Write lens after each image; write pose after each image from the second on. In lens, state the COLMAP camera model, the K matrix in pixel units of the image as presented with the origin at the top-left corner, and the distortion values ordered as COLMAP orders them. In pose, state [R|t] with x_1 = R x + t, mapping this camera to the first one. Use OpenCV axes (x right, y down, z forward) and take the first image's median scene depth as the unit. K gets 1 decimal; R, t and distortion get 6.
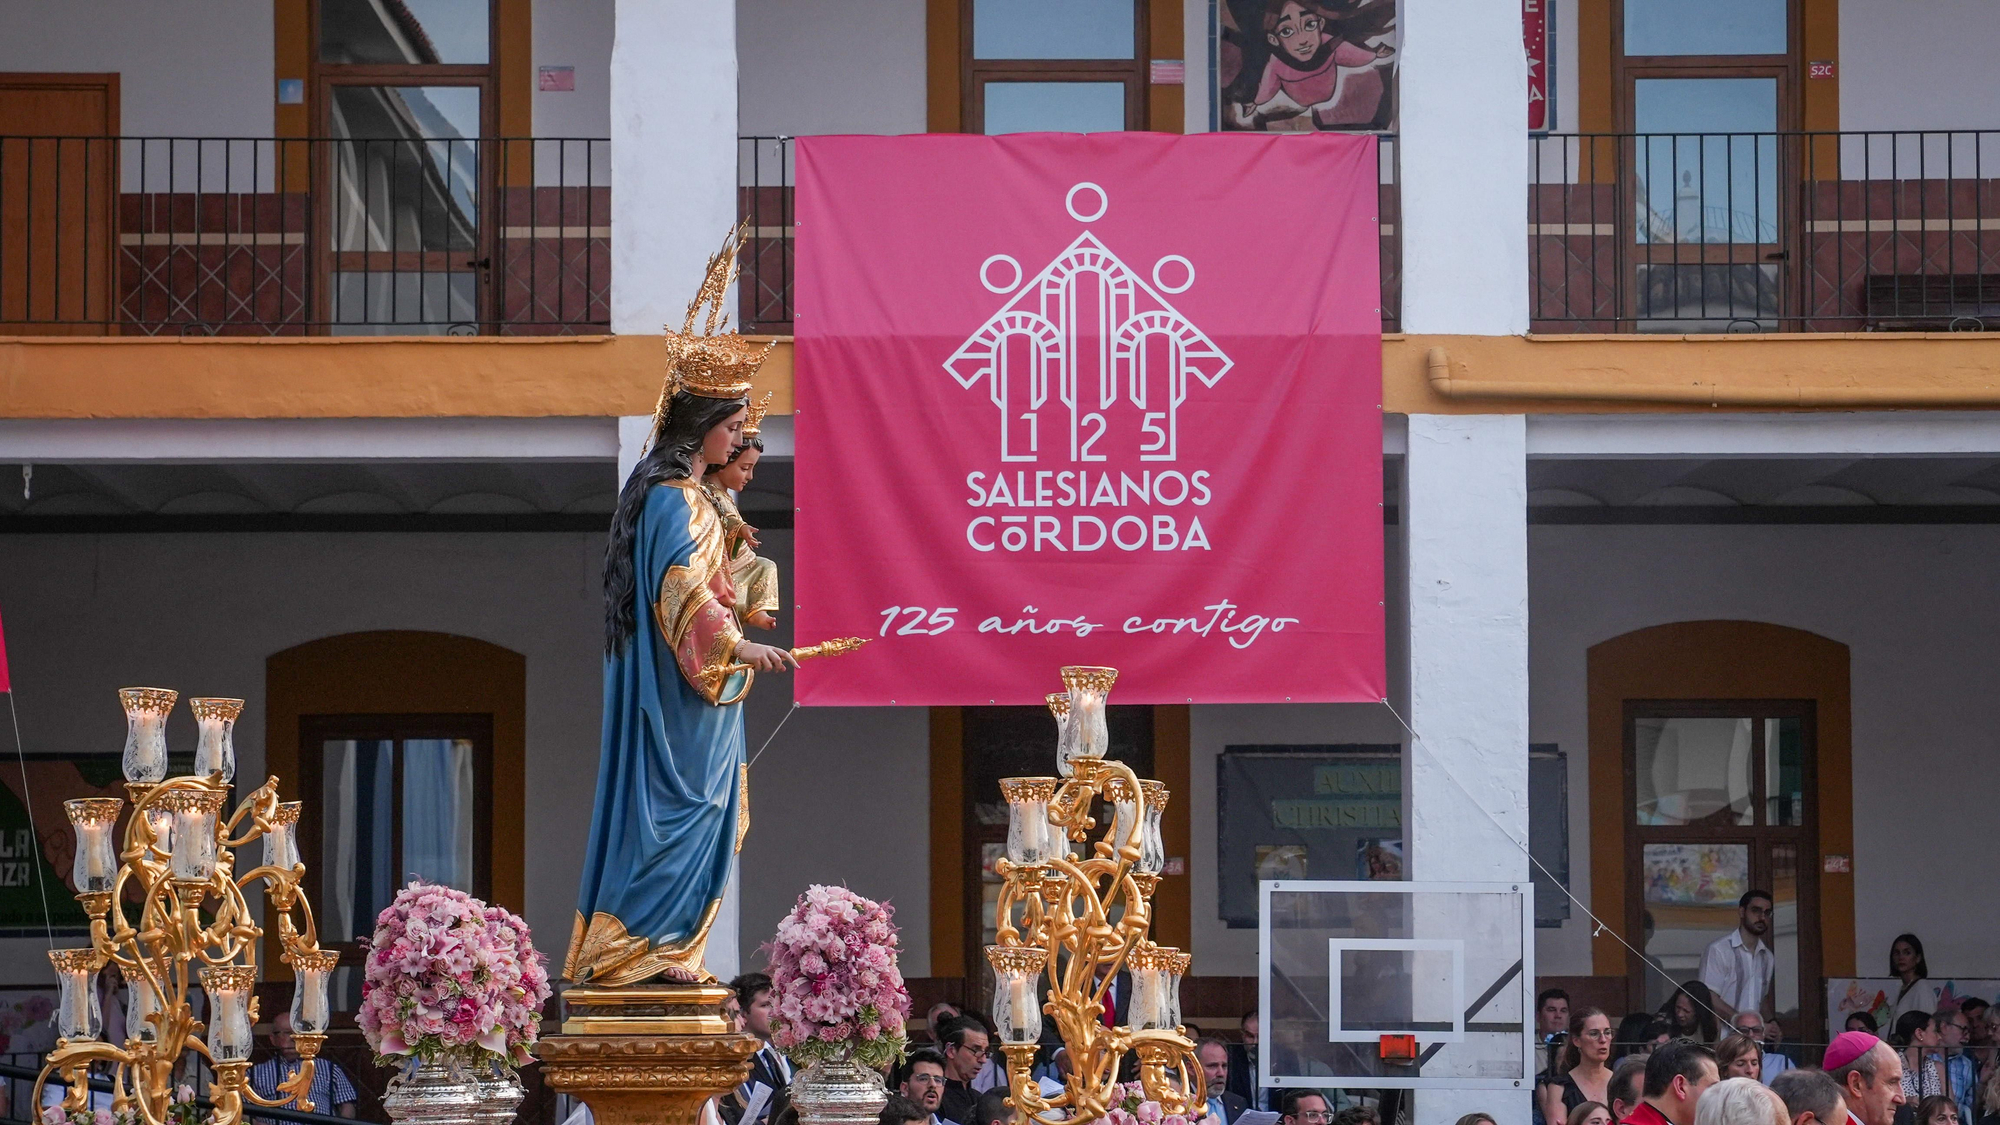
lens RADIAL K [[6040.1, 0, 1004.5], [0, 6040.1, 569.6], [0, 0, 1]] dist [0.388028, 0.000000]
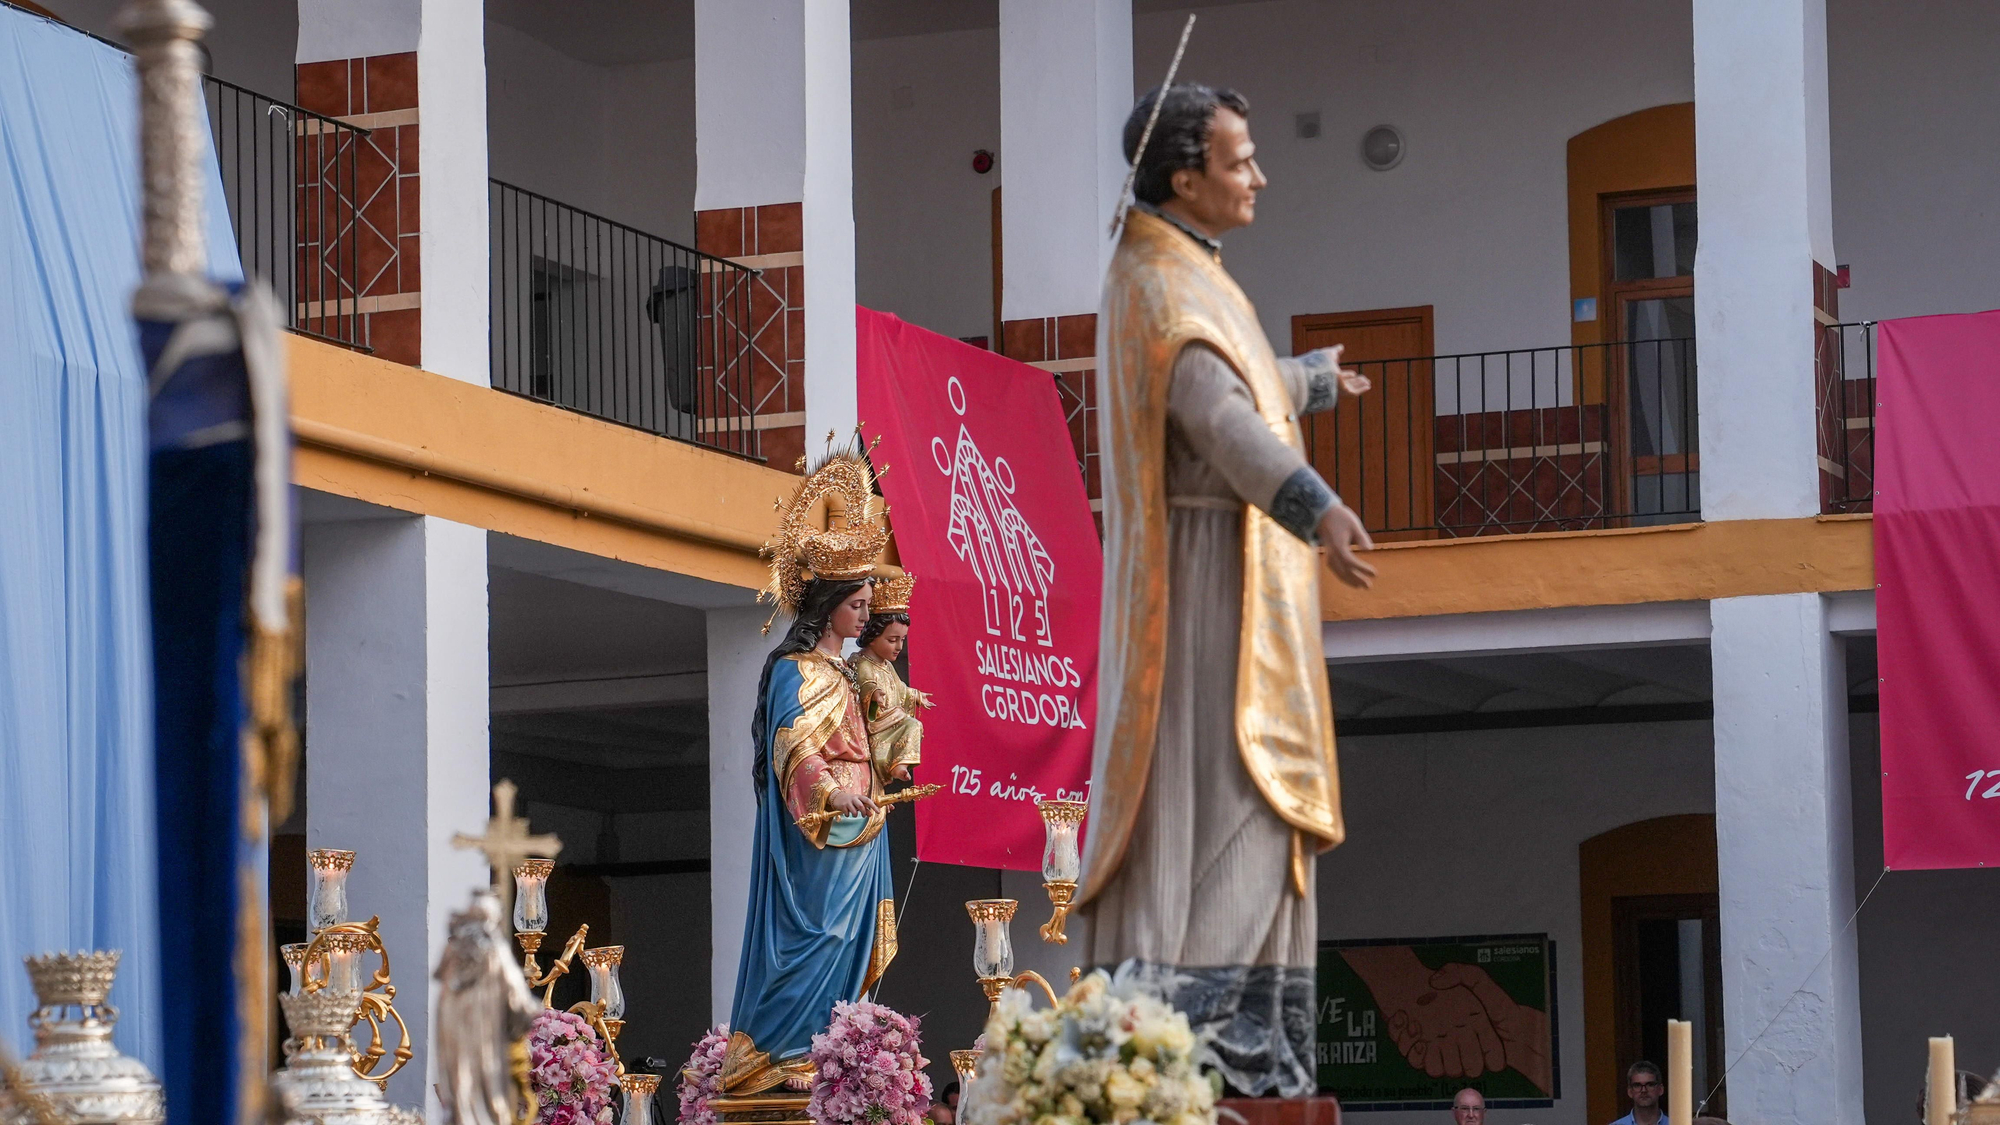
lens RADIAL K [[6040.1, 0, 934.2], [0, 6040.1, 594.2], [0, 0, 1]] dist [0.388028, 0.000000]
pose [[0.926014, -0.050948, -0.374036, 0.206490], [0.038795, 0.998448, -0.039954, 0.010783], [0.375491, 0.022488, 0.926553, -0.027602]]
